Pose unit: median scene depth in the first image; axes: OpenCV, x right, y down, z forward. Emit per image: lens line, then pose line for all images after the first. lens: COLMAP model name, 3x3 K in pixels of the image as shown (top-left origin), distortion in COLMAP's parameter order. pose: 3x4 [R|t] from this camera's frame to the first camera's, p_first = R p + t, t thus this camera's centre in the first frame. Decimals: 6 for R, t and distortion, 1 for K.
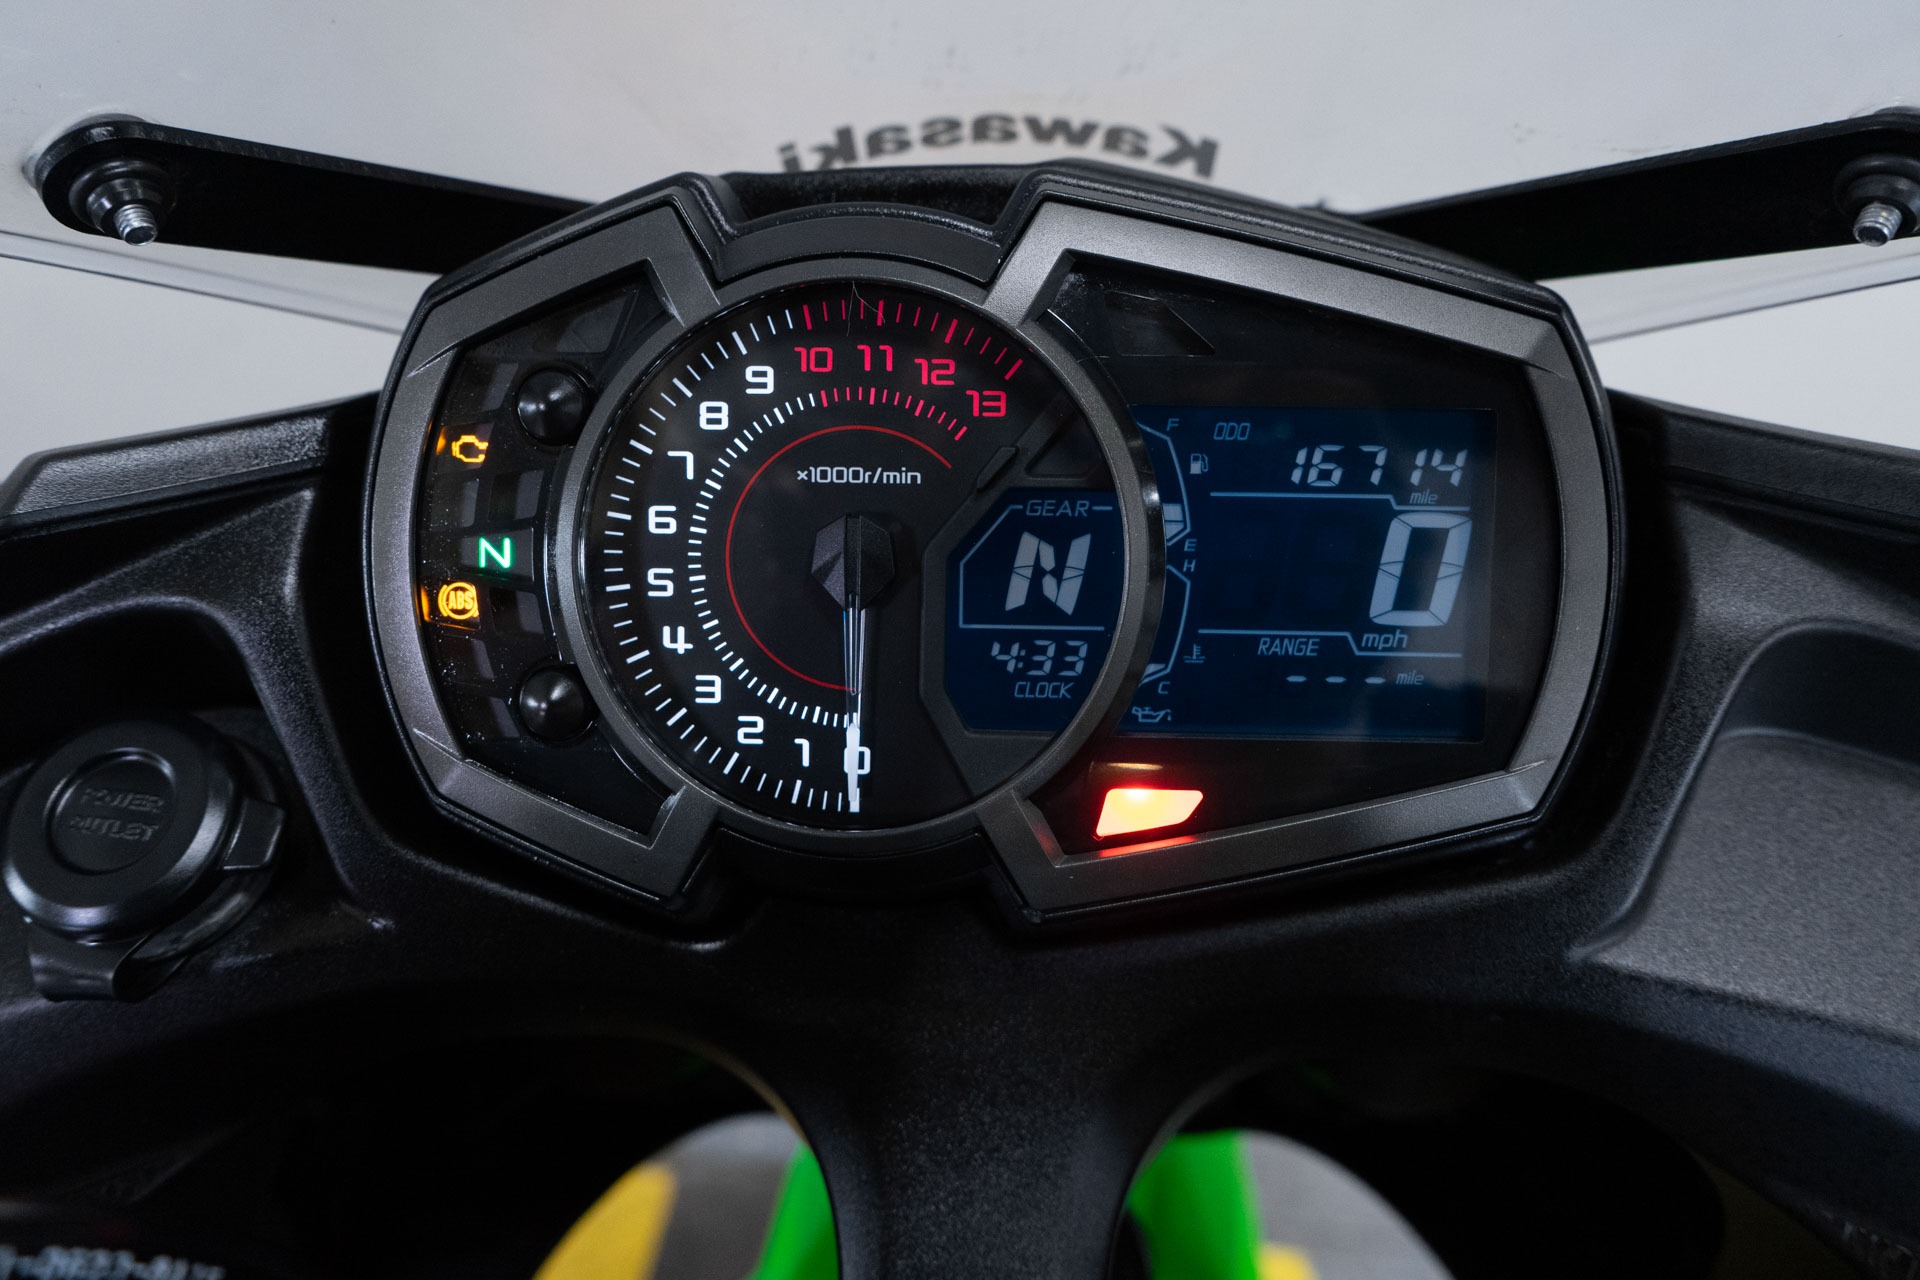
lens RADIAL K [[1558.0, 0, 967.7], [0, 1558.0, 639.0], [0, 0, 1]] dist [-0.002256, 0.007369]
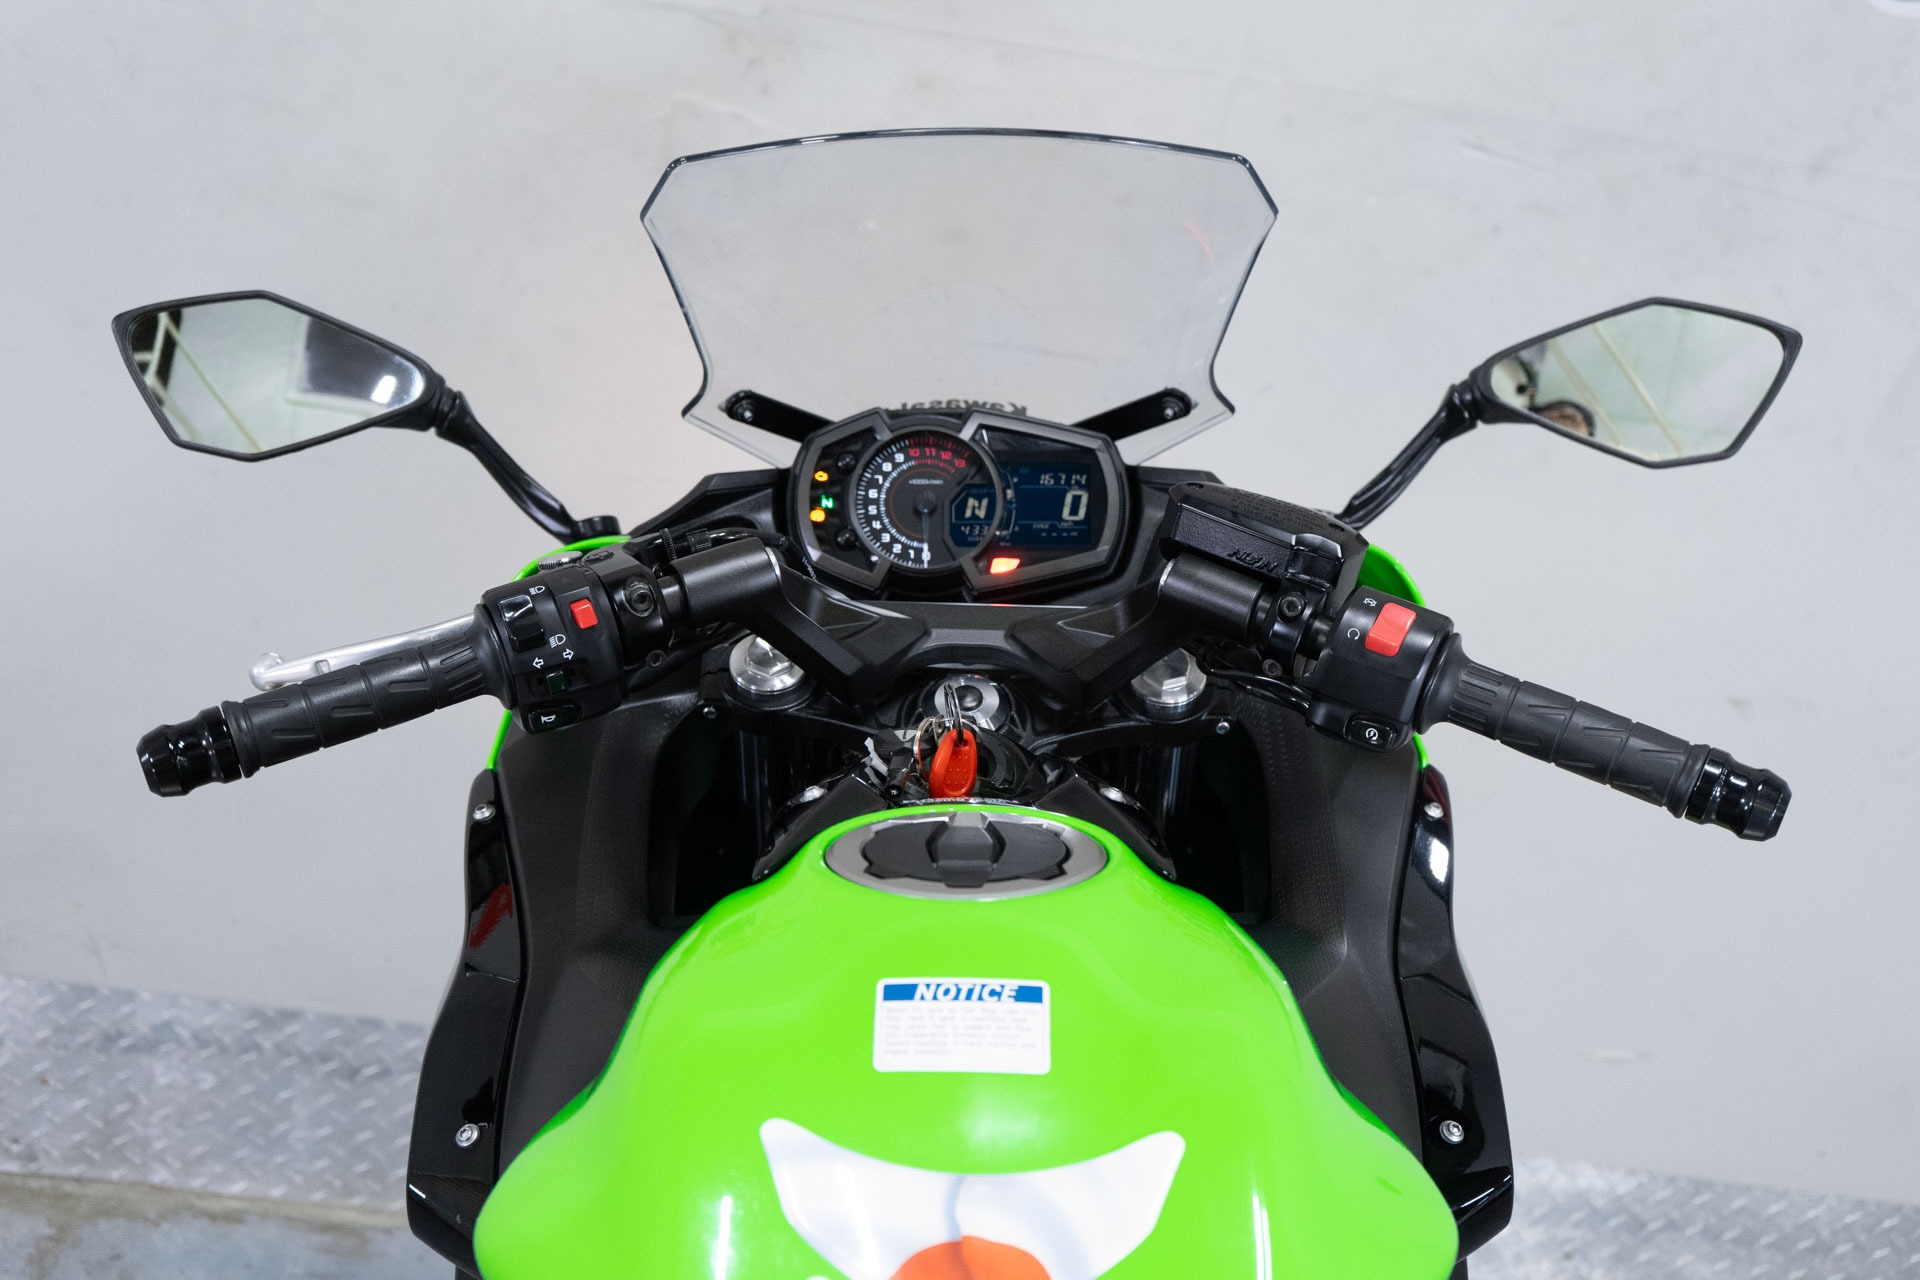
lens RADIAL K [[2779.6, 0, 960.0], [0, 2779.6, 640.0], [0, 0, 1]] dist [0.012541, 0.011697]
pose [[0.997931, -0.004319, 0.064154, -0.418269], [0.022439, 0.958405, -0.284528, 2.164196], [-0.060257, 0.285379, 0.956519, -5.295635]]
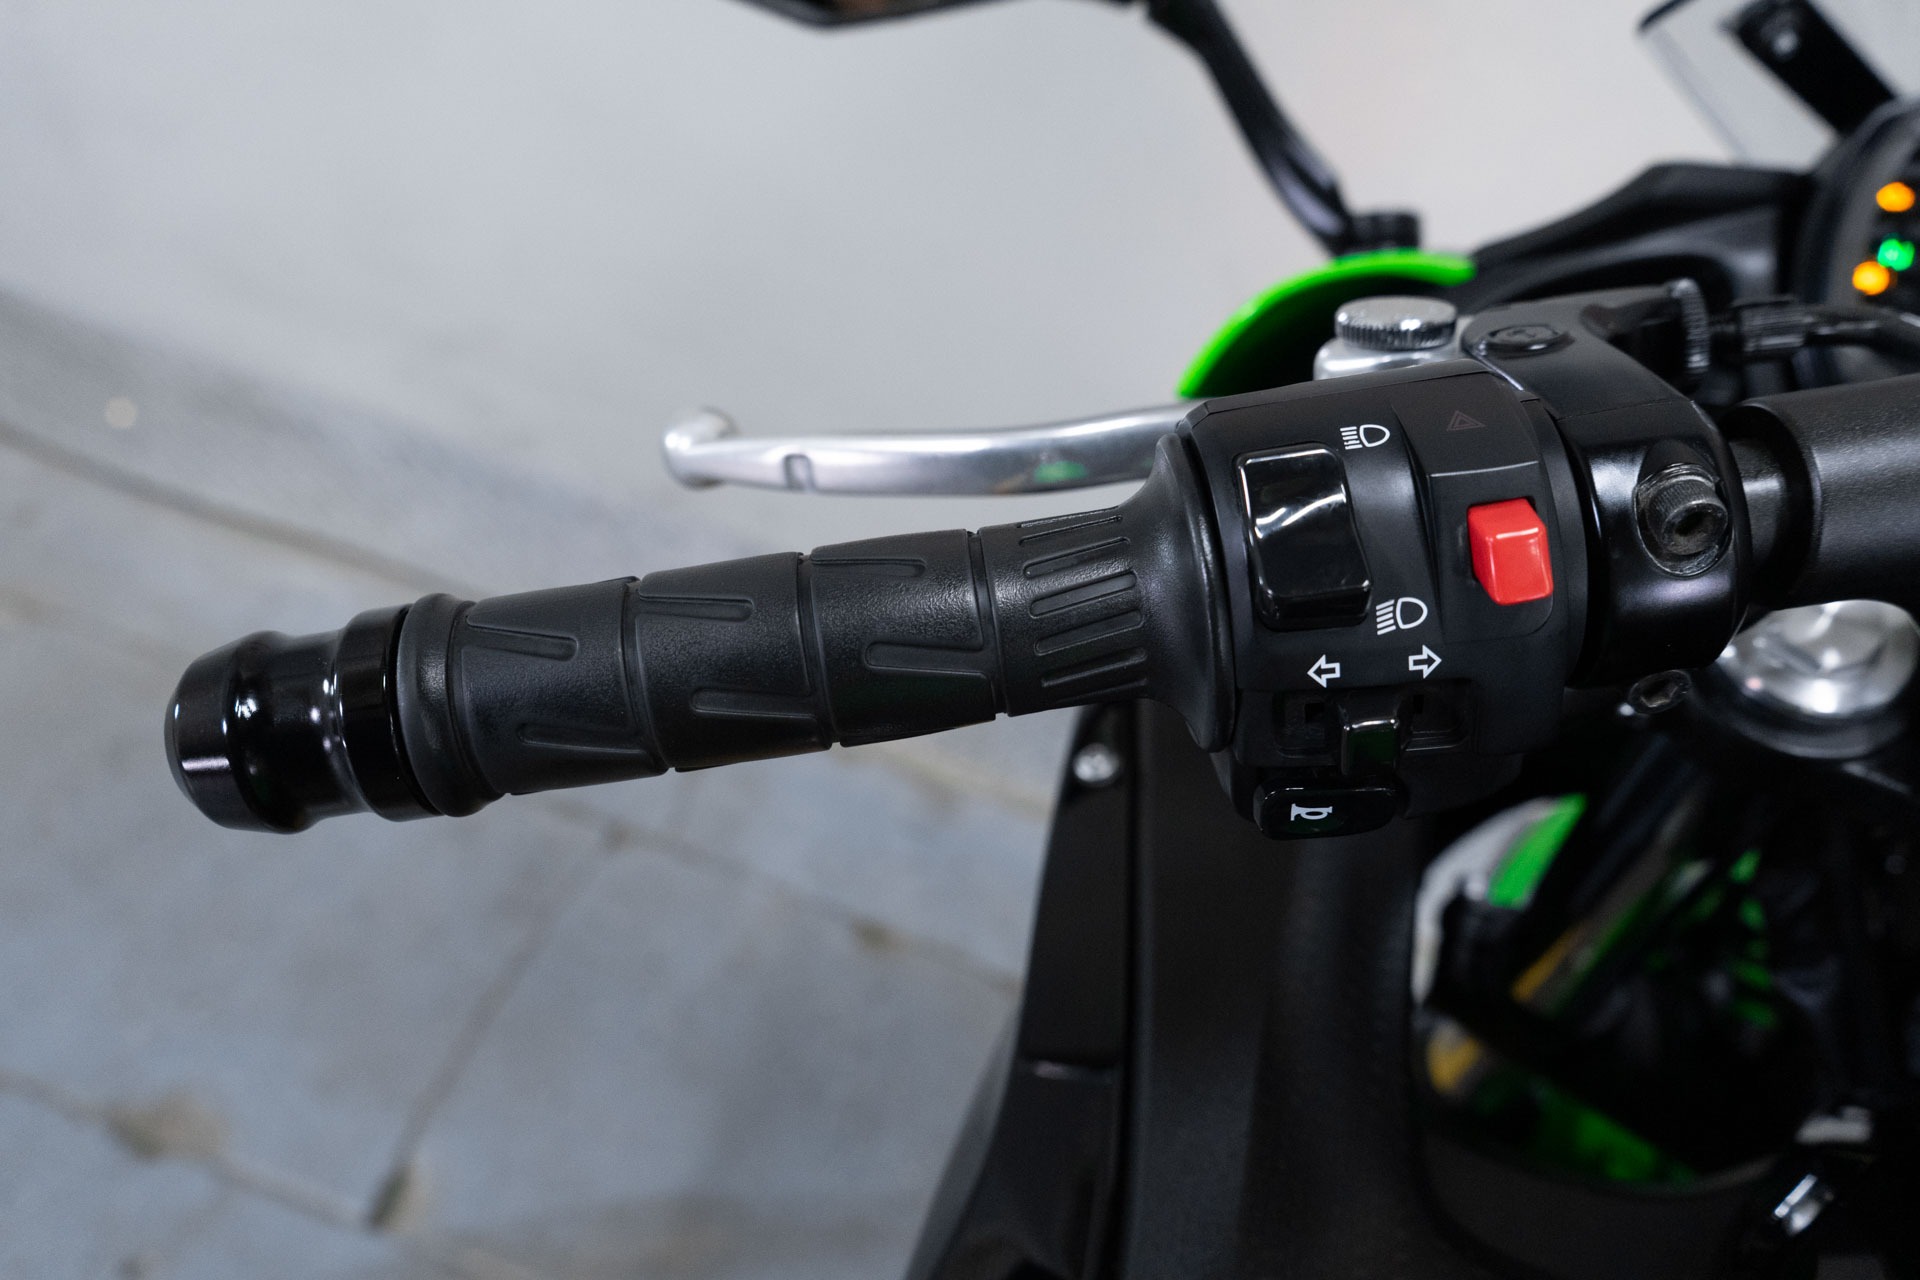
lens RADIAL K [[1558.0, 0, 967.7], [0, 1558.0, 639.0], [0, 0, 1]] dist [-0.002256, 0.007369]
pose [[0.965508, 0.193998, -0.173662, -0.952204], [-0.203127, 0.978480, -0.036268, 0.672037], [0.162889, 0.070292, 0.984137, -0.928696]]
